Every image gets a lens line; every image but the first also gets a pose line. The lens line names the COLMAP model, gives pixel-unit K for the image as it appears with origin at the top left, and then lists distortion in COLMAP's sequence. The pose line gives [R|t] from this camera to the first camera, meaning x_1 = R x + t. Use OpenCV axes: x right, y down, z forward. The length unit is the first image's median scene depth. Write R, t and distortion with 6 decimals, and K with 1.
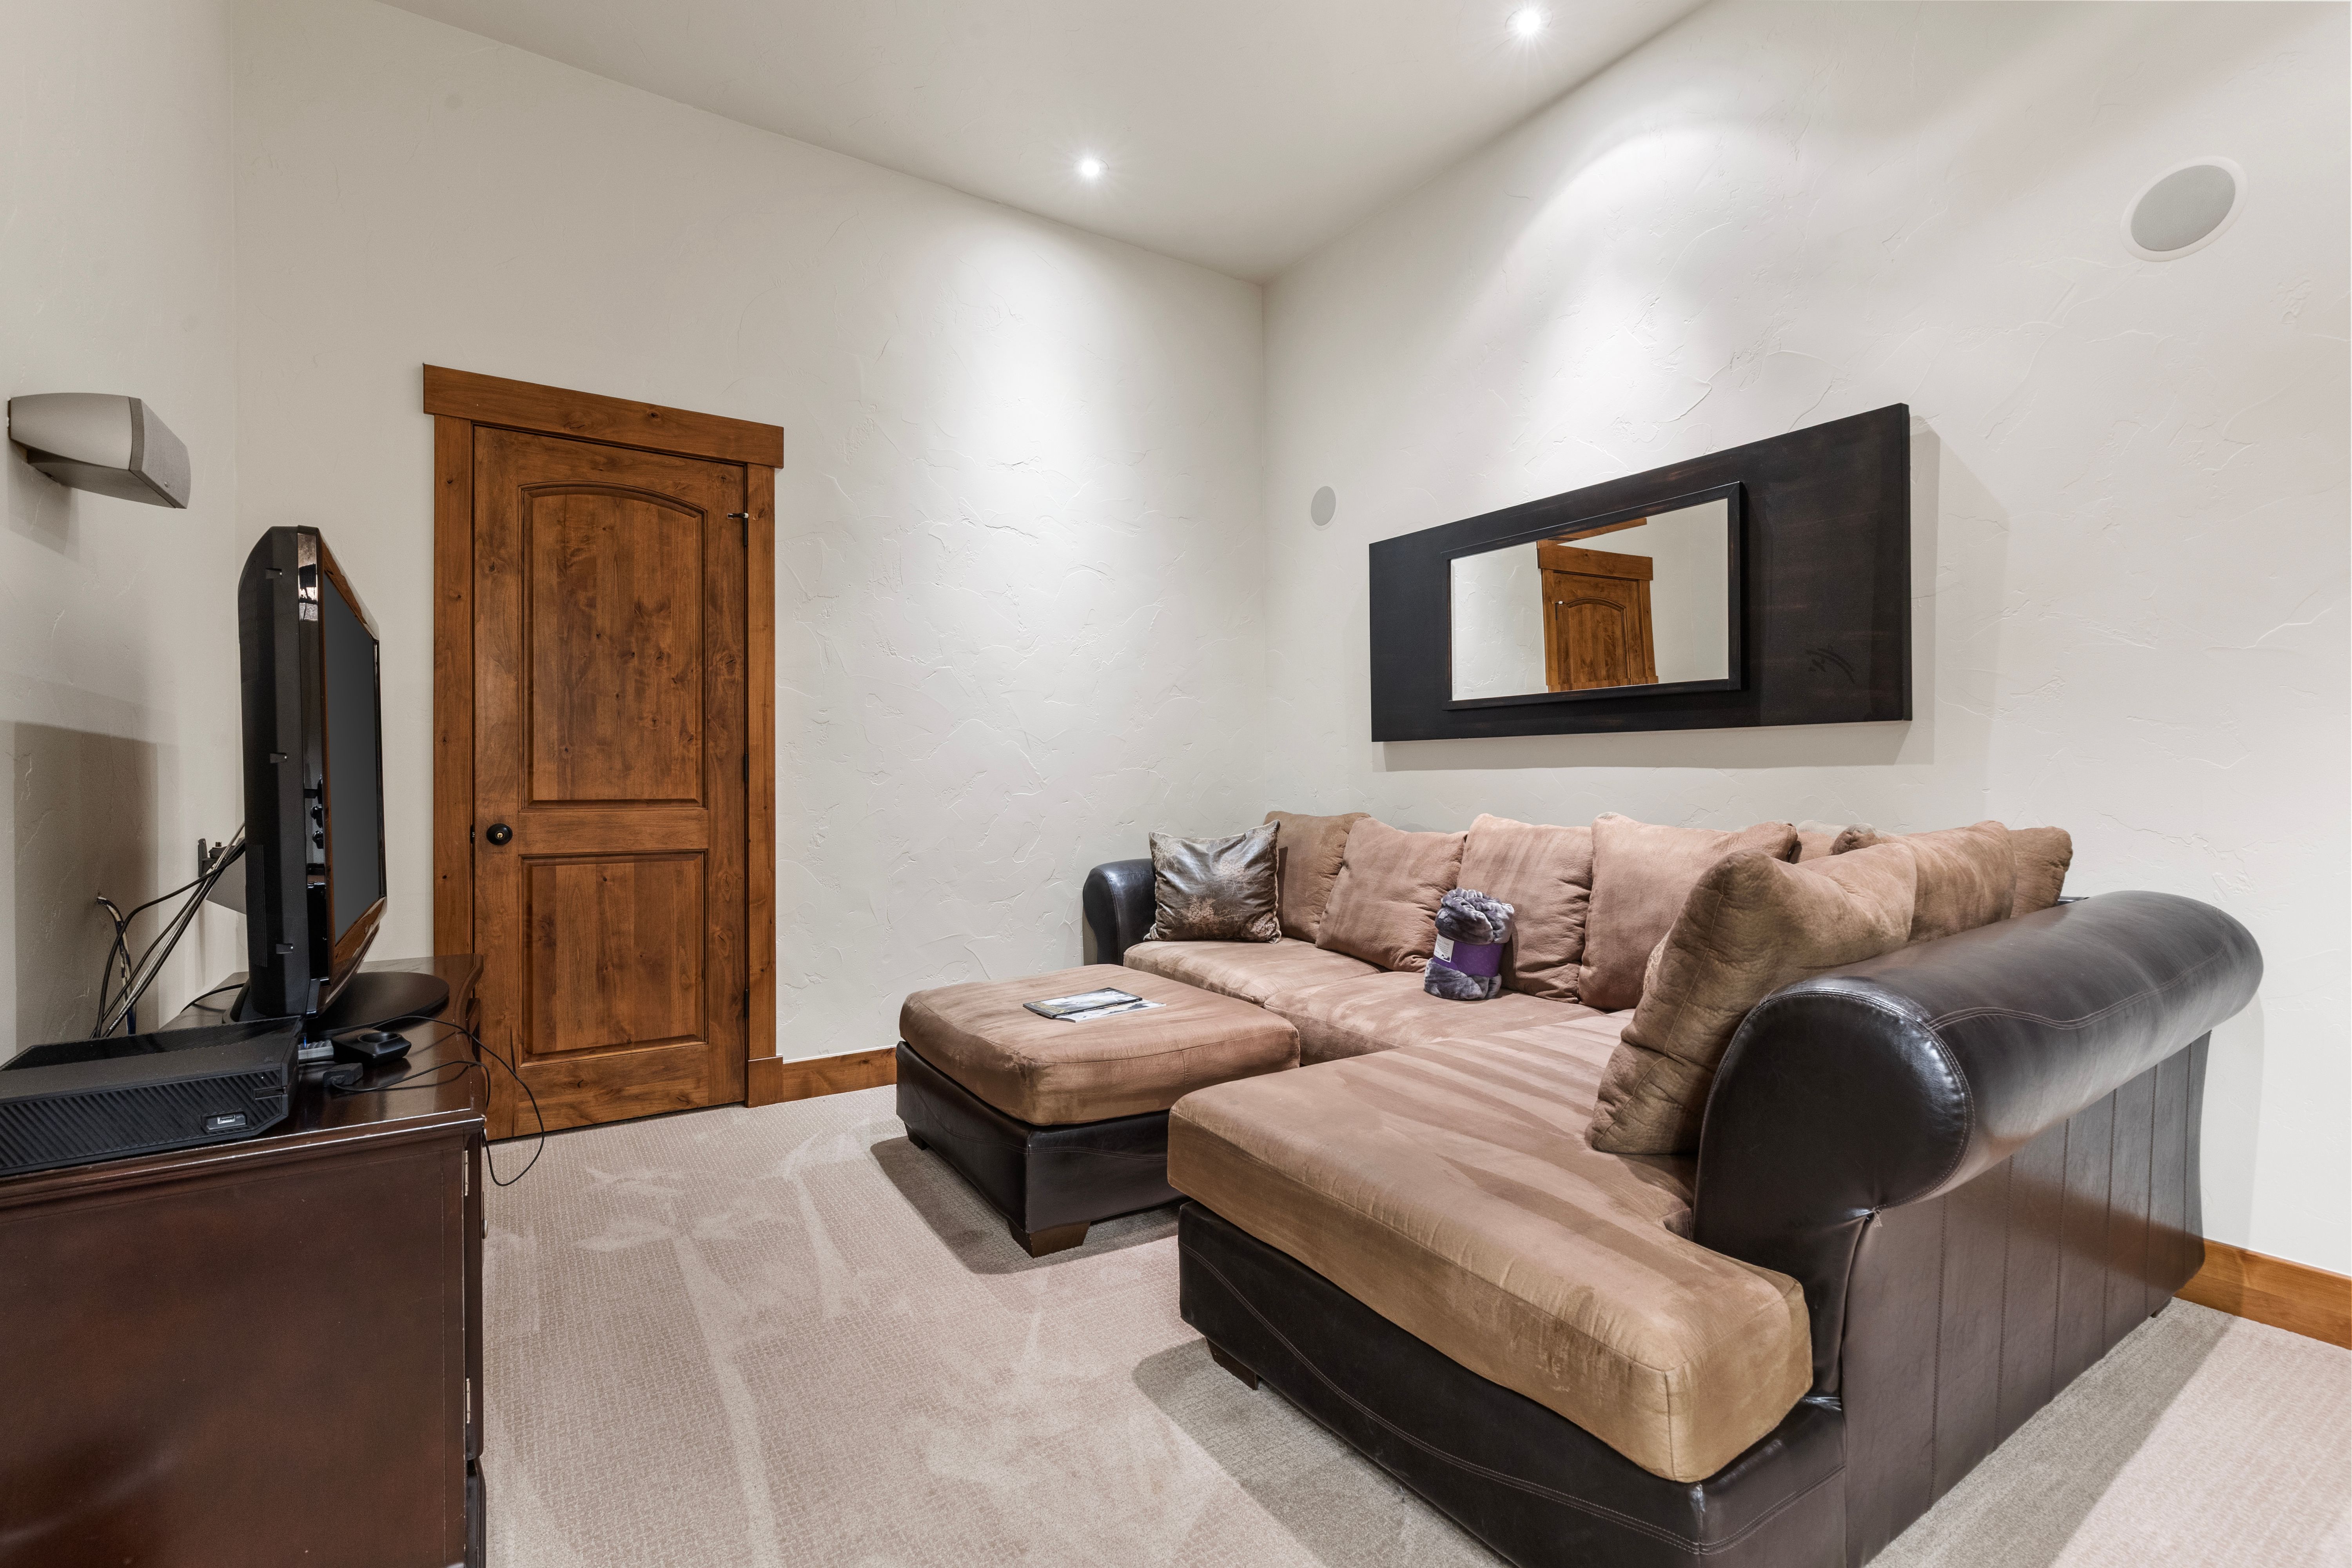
lens RADIAL K [[1065.9, 0, 1176.8], [0, 1065.9, 777.3], [0, 0, 1]] dist [0.001799, -0.000072]
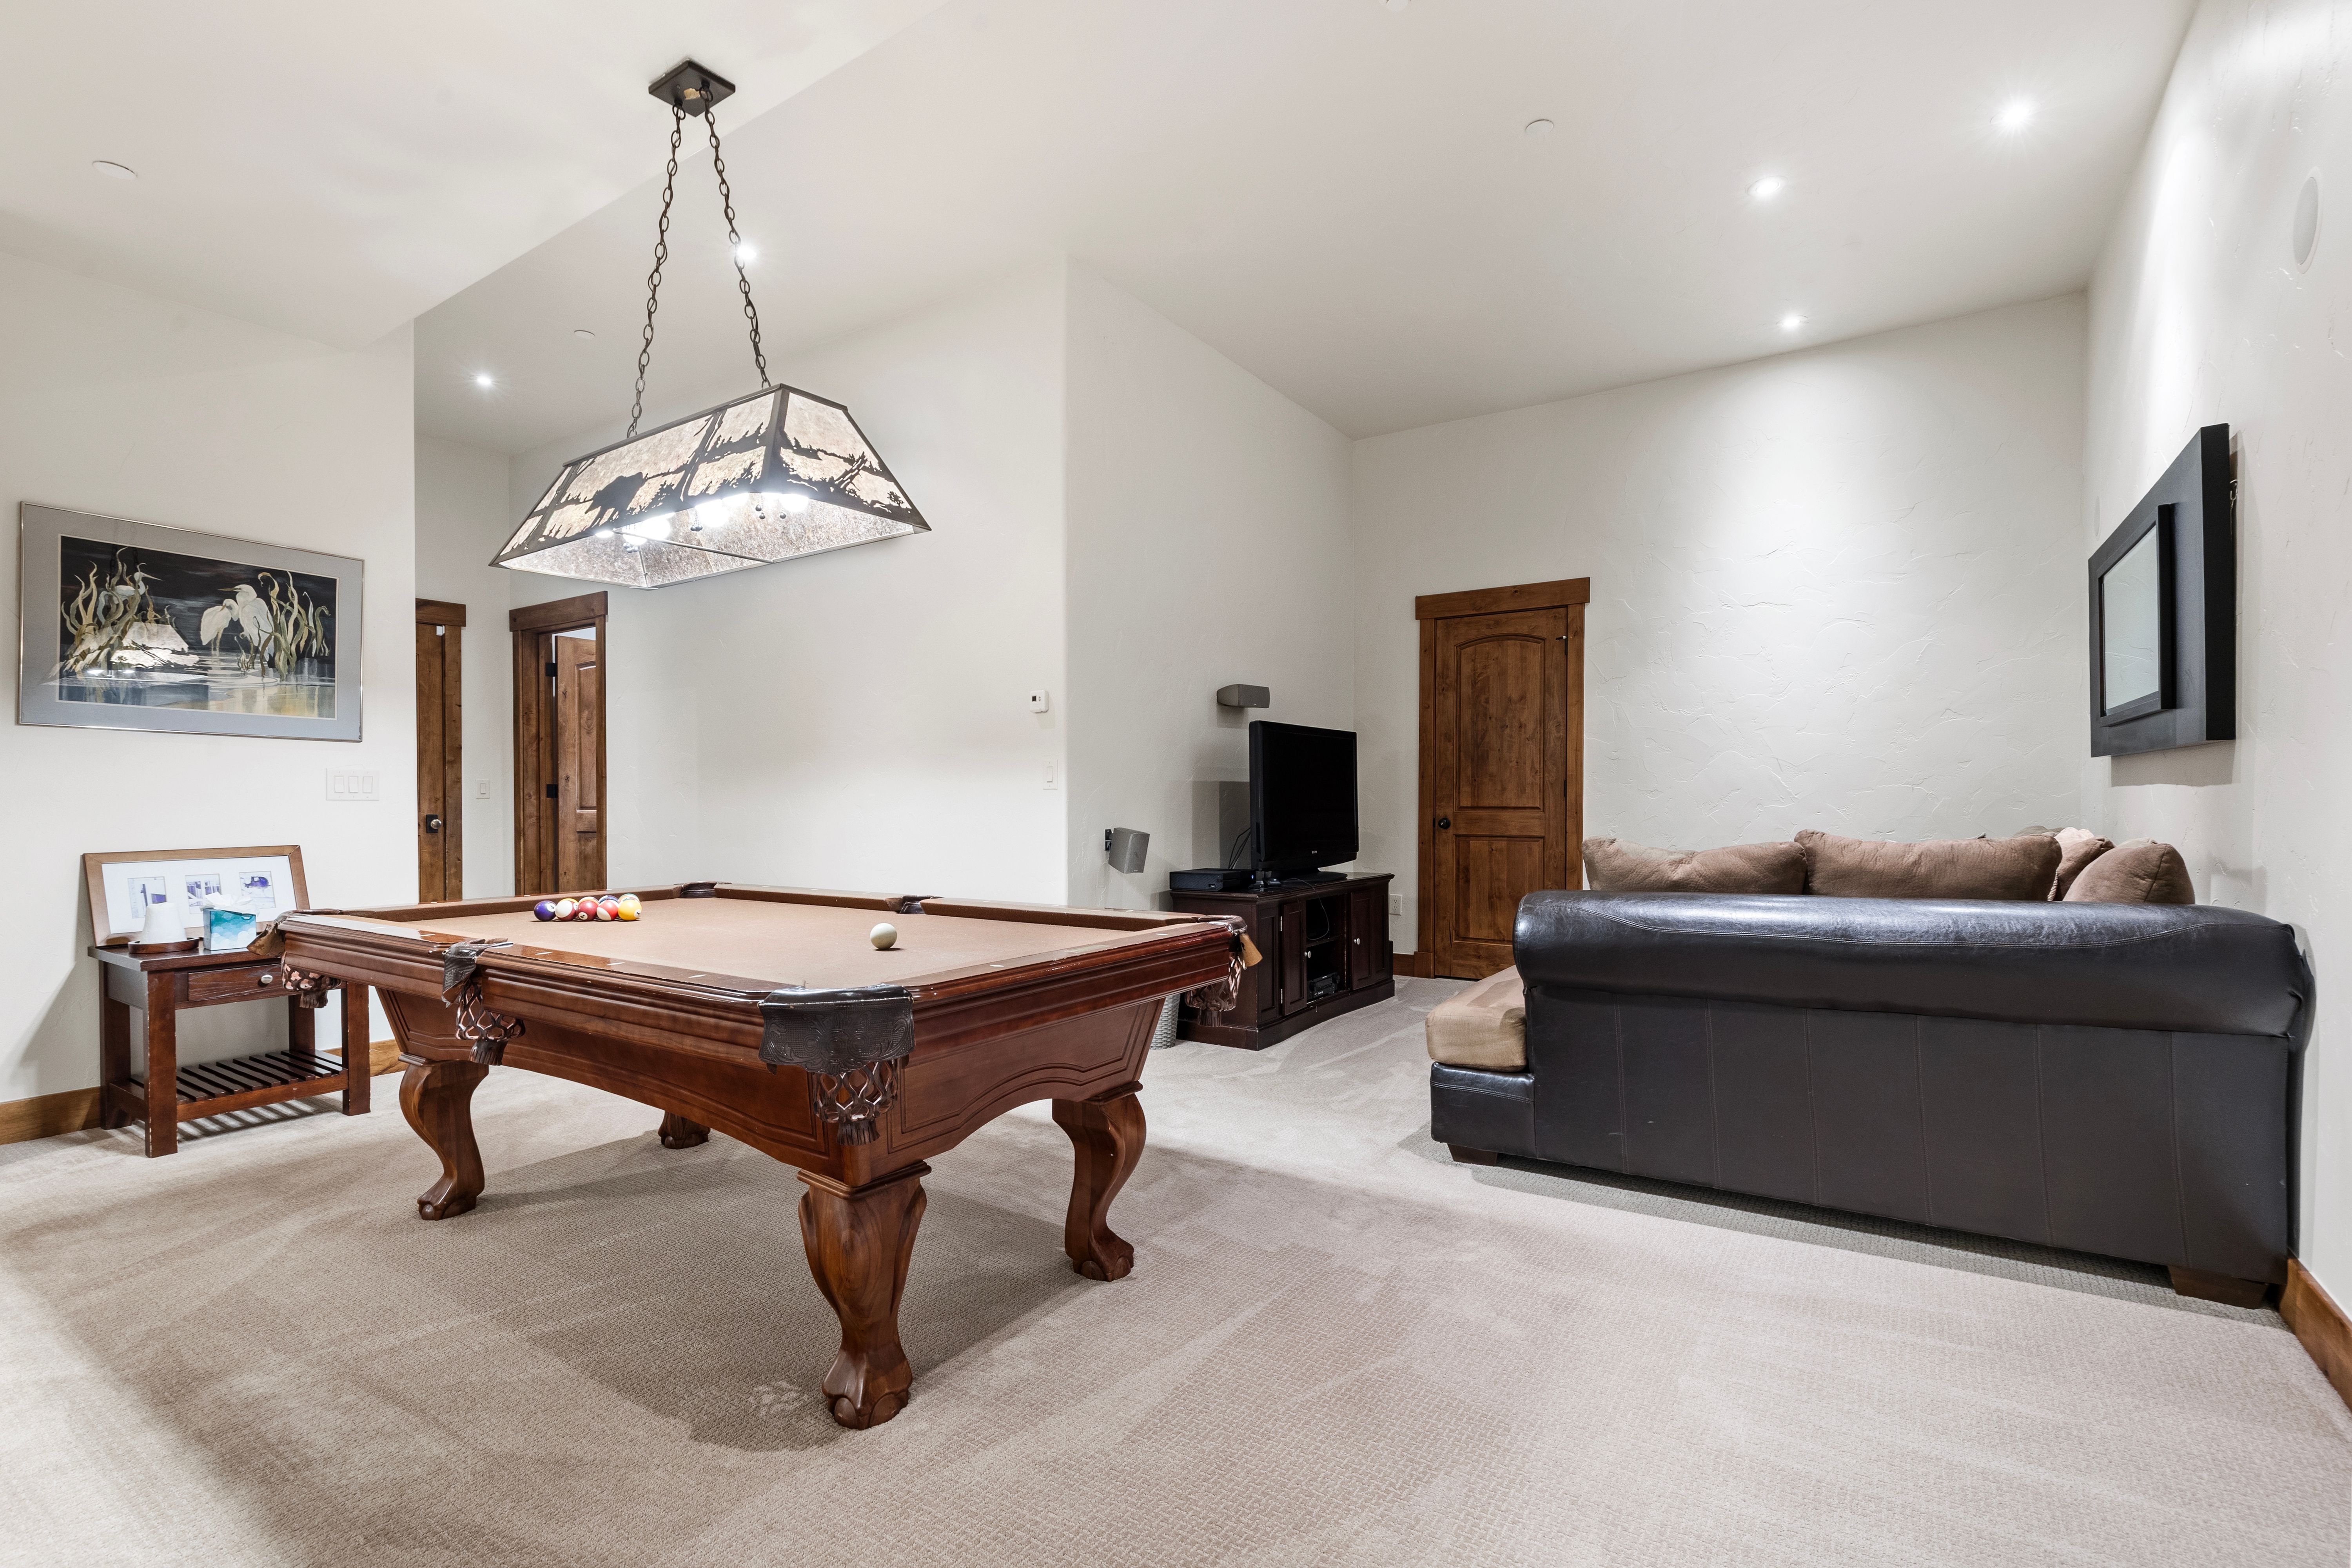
lens RADIAL K [[1065.9, 0, 1174.4], [0, 1065.9, 791.1], [0, 0, 1]] dist [0.001799, -0.000072]
pose [[0.390684, -0.002683, -0.920521, 0.936758], [0.008024, 0.999968, 0.000491, -0.010944], [0.920490, -0.007579, 0.390693, -0.226663]]
